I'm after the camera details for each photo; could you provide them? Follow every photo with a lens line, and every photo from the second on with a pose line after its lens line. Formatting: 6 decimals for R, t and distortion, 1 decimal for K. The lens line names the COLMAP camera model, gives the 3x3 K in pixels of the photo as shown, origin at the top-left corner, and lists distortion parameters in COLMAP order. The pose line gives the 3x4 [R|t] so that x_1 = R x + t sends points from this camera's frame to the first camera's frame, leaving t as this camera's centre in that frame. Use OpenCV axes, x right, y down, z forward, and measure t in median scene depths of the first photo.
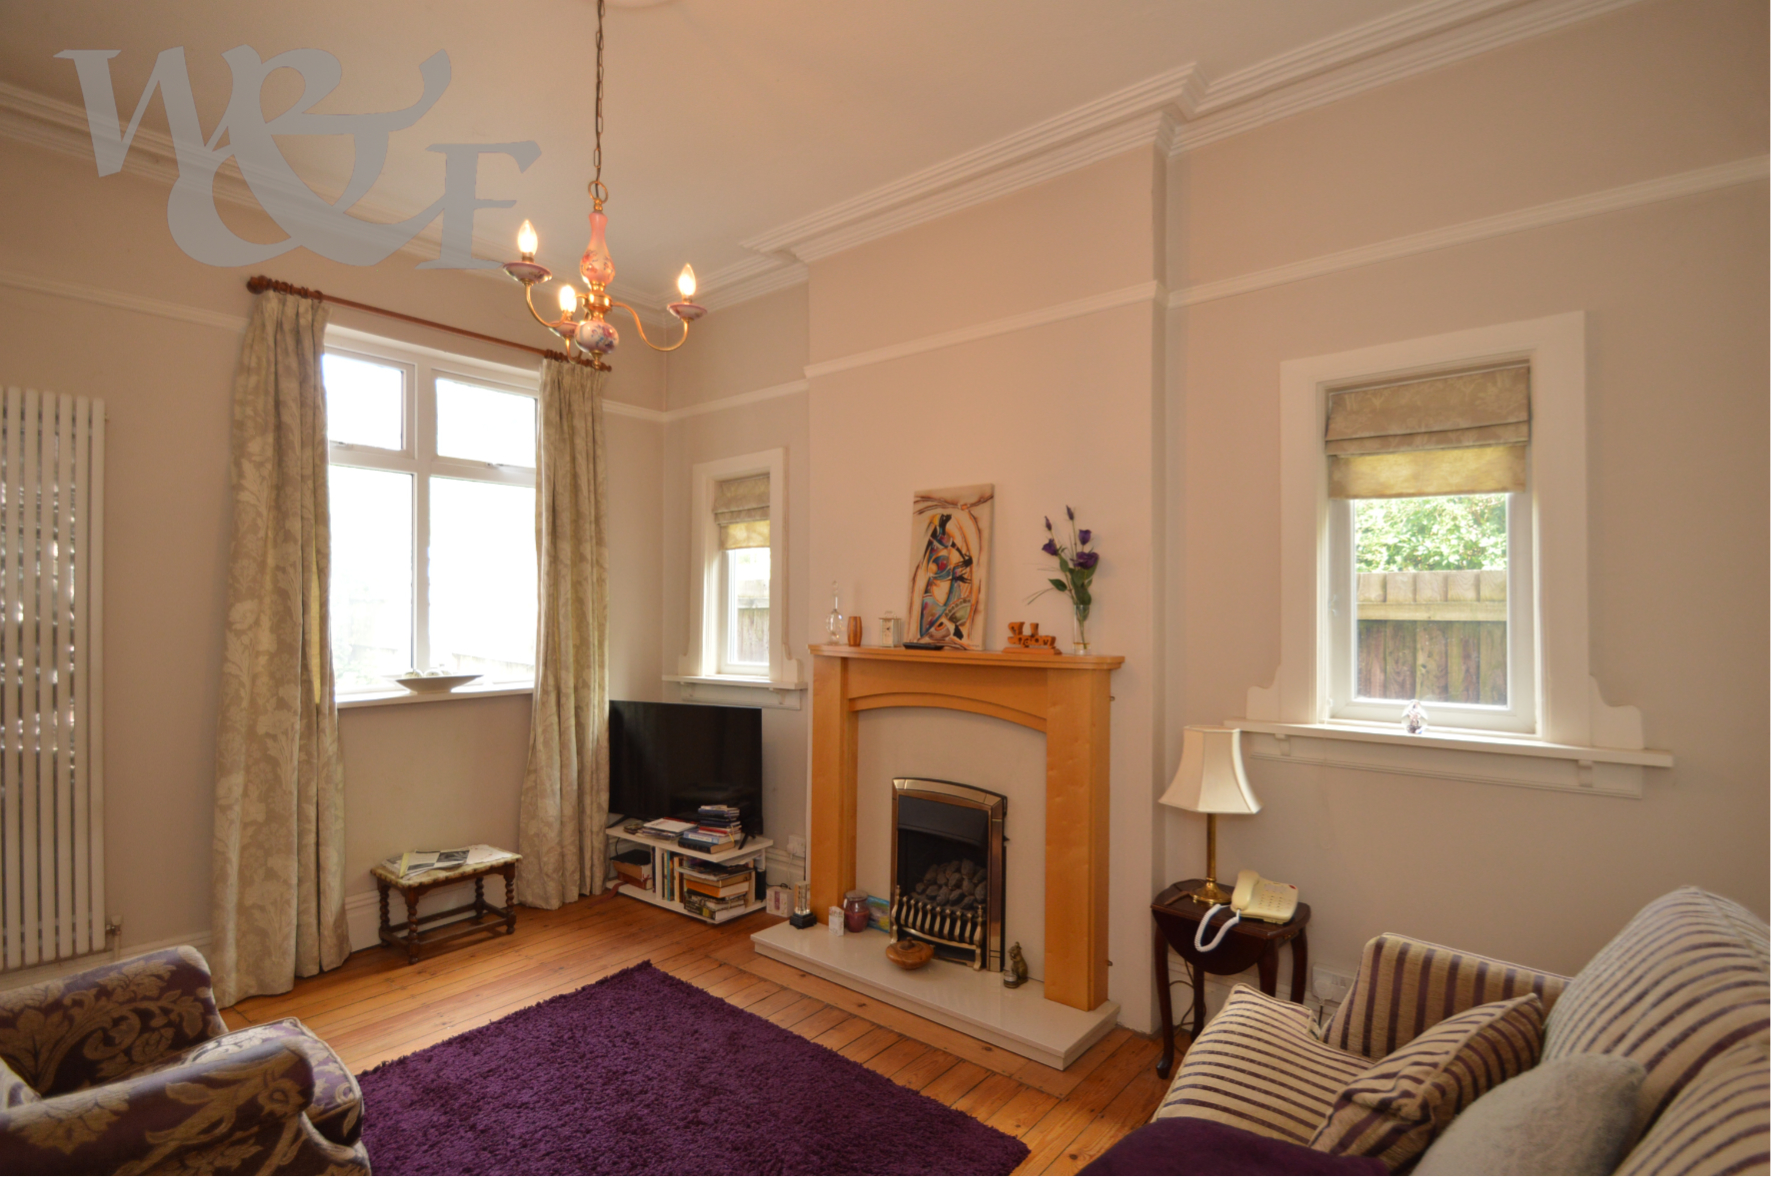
lens RADIAL K [[840.5, 0, 925.4], [0, 840.5, 610.1], [0, 0, 1]] dist [0.000044, -0.000336]
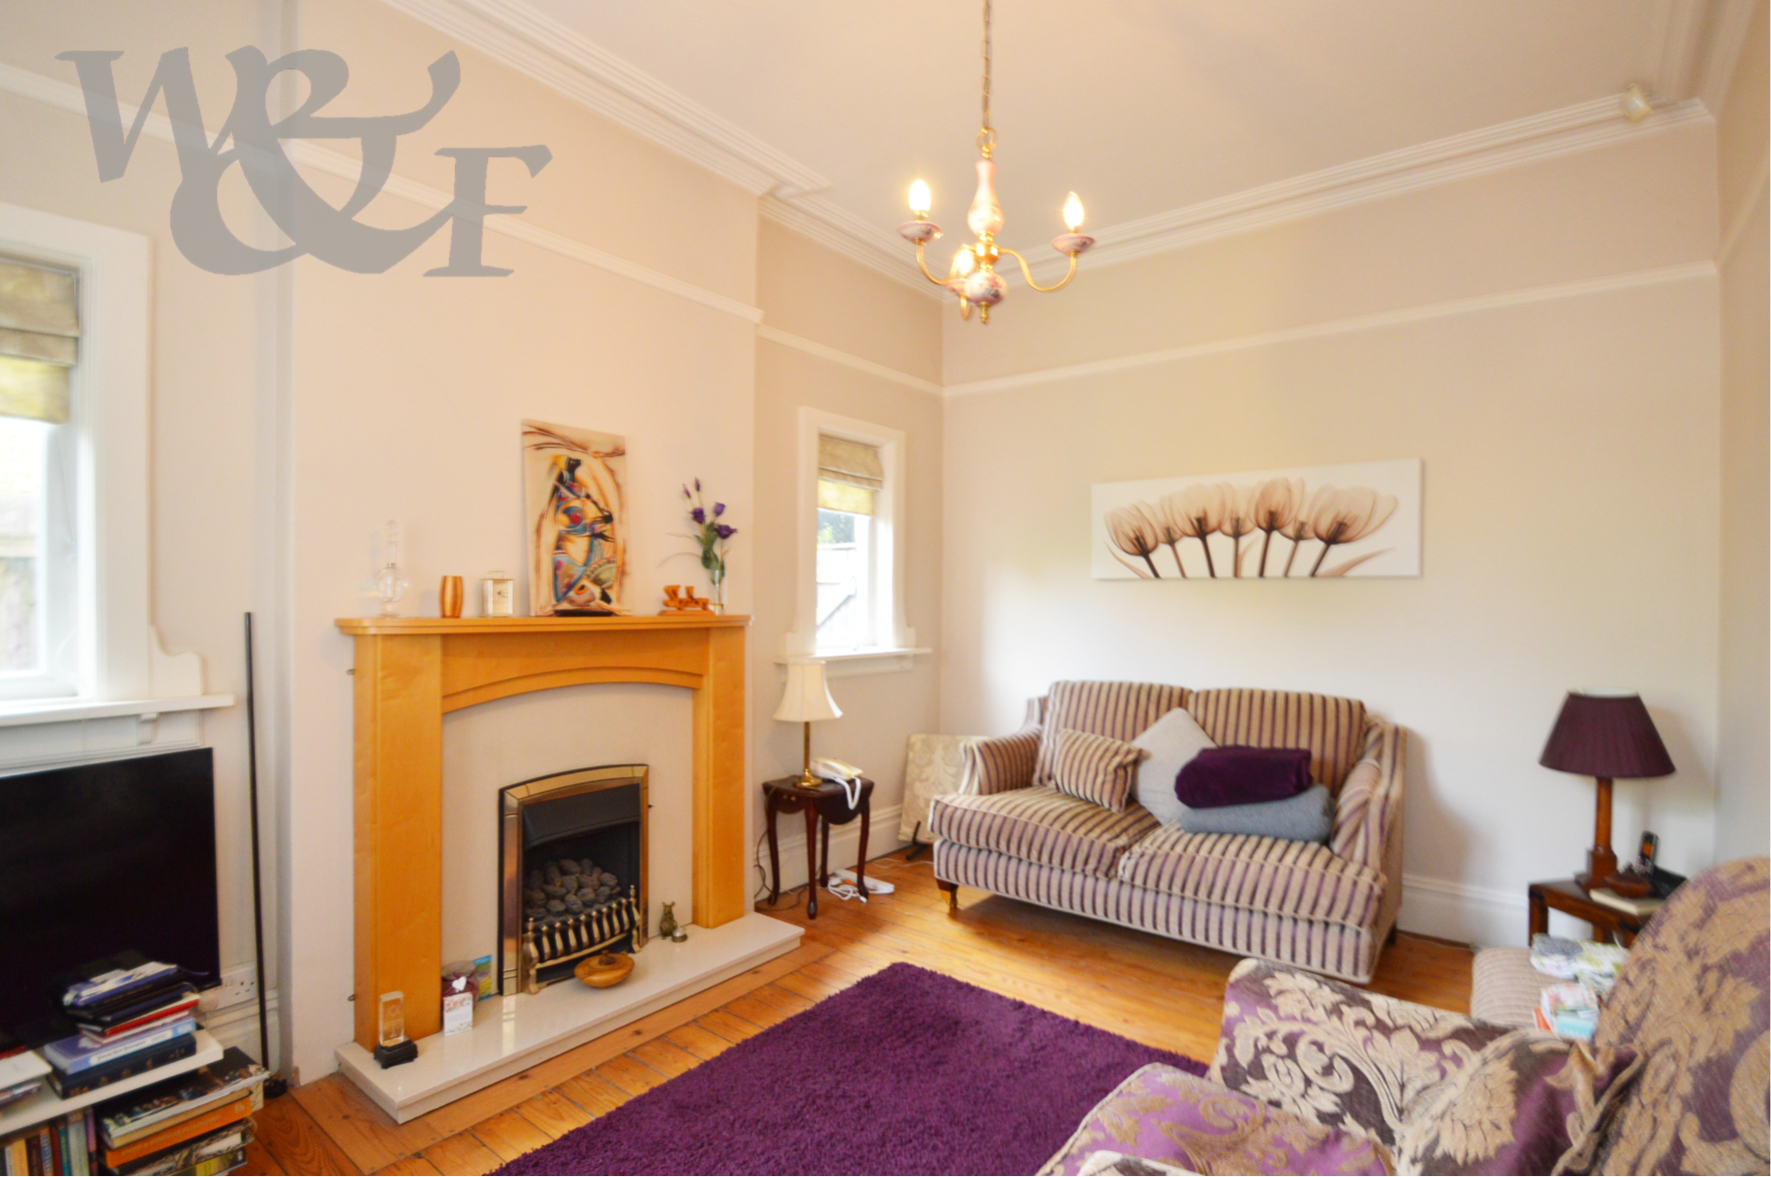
lens RADIAL K [[840.5, 0, 925.4], [0, 840.5, 610.1], [0, 0, 1]] dist [0.000044, -0.000336]
pose [[-0.009691, -0.023549, 0.999676, -0.852233], [-0.016033, 0.999598, 0.023392, 0.014557], [-0.999824, -0.015801, -0.010065, 0.665501]]
